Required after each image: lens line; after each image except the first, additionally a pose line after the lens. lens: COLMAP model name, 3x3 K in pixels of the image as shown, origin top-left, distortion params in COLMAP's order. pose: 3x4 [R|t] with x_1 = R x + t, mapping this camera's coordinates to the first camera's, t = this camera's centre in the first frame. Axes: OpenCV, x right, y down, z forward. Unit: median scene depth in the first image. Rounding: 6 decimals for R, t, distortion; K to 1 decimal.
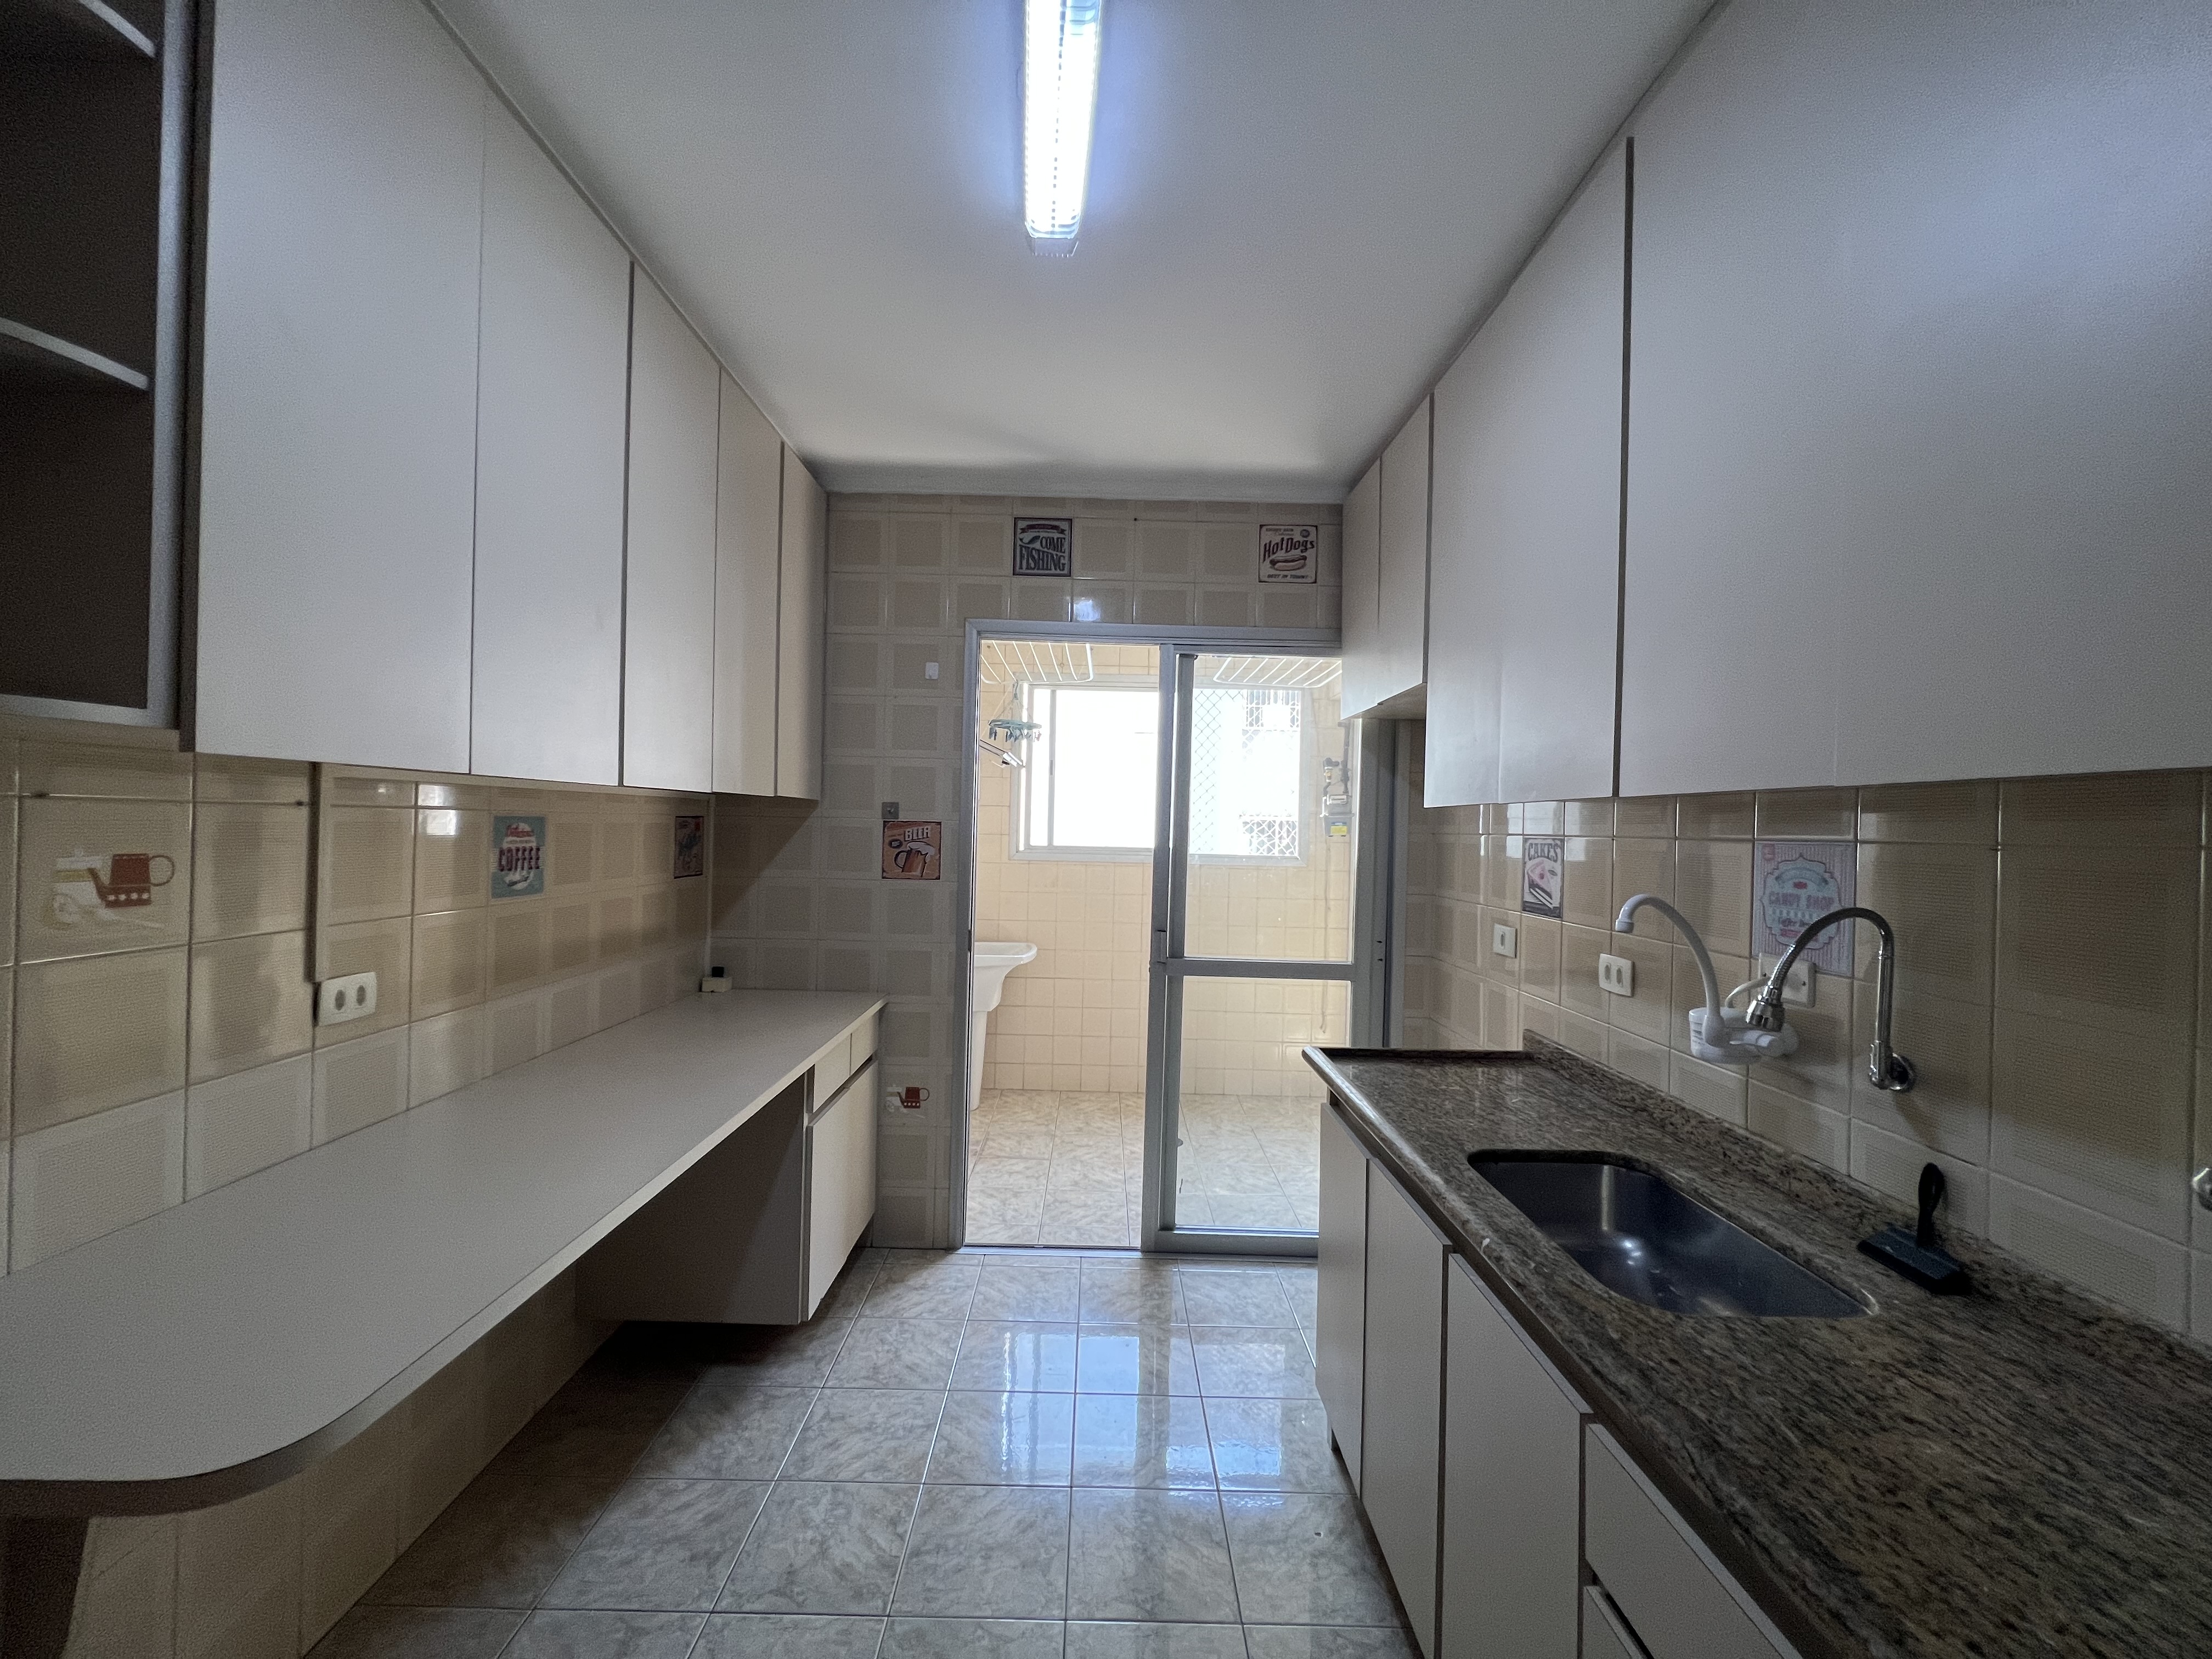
lens RADIAL K [[879.0, 0, 1097.4], [0, 879.0, 826.4], [0, 0, 1]] dist [-0.004538, -0.000654]
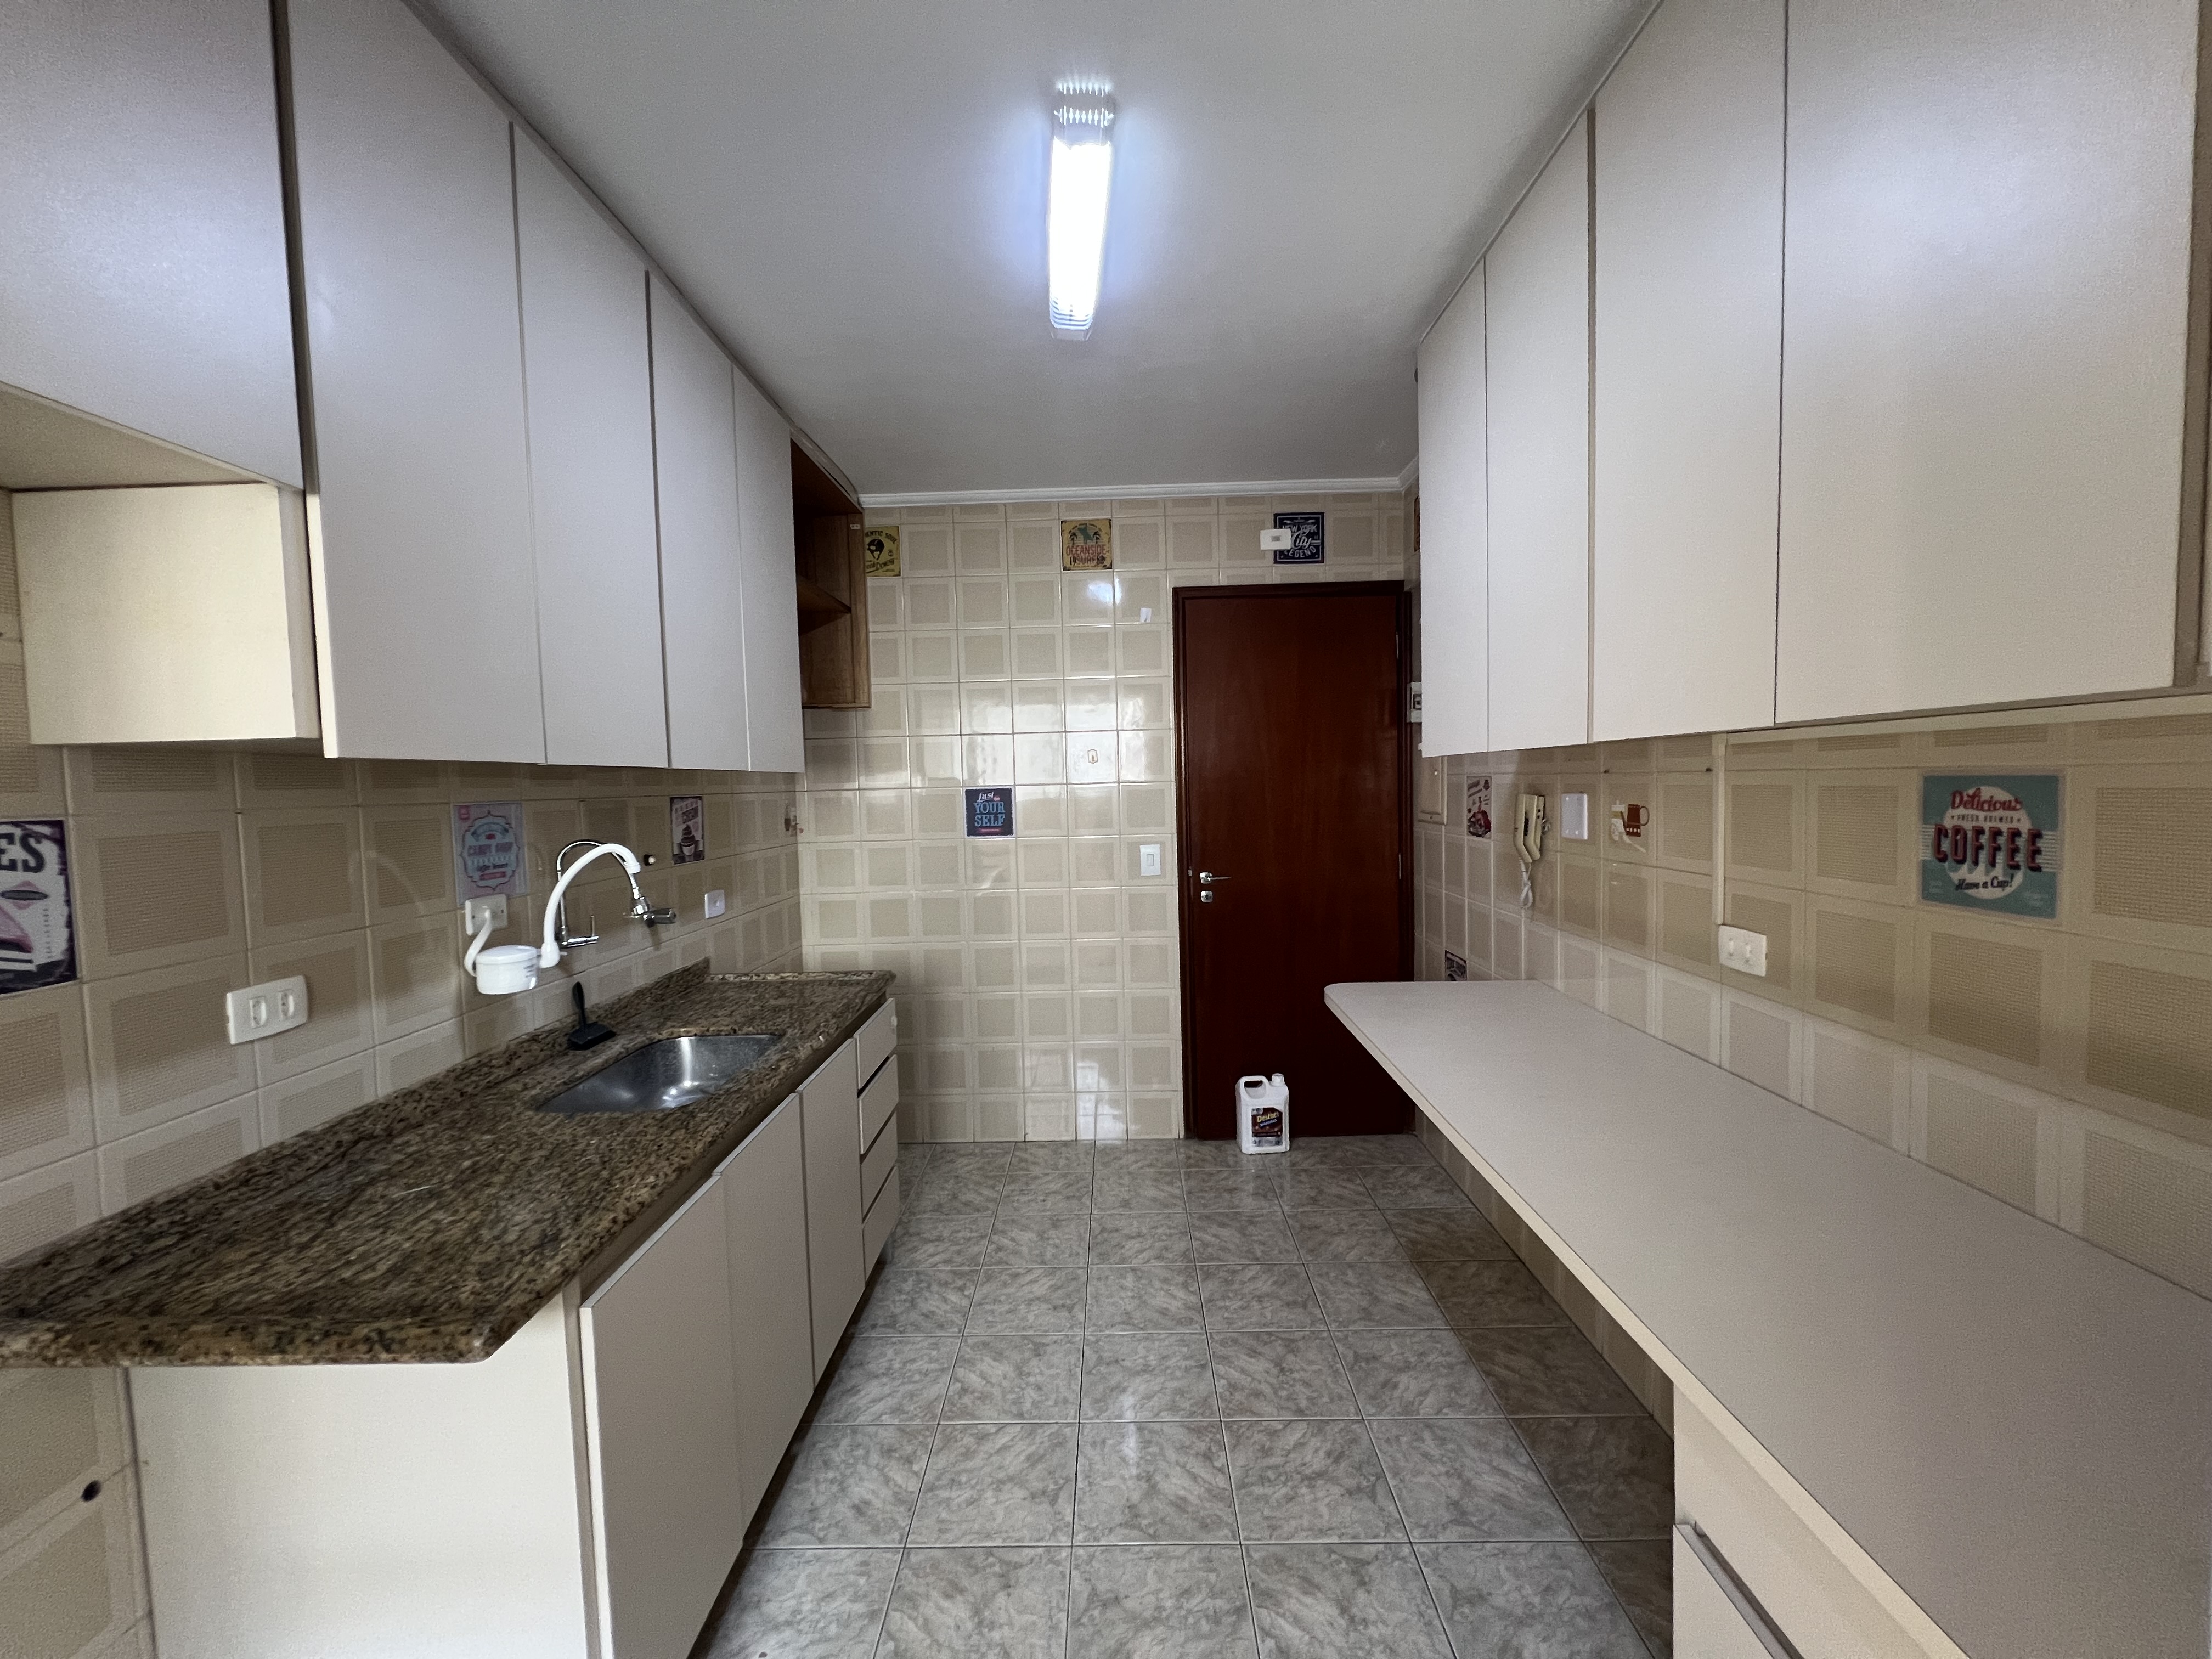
lens RADIAL K [[879.0, 0, 1105.1], [0, 879.0, 825.6], [0, 0, 1]] dist [-0.004538, -0.000654]
pose [[-0.999934, 0.000476, 0.011441, -0.073070], [0.001046, 0.998757, 0.049842, -0.007910], [-0.011403, 0.049851, -0.998692, 1.656901]]
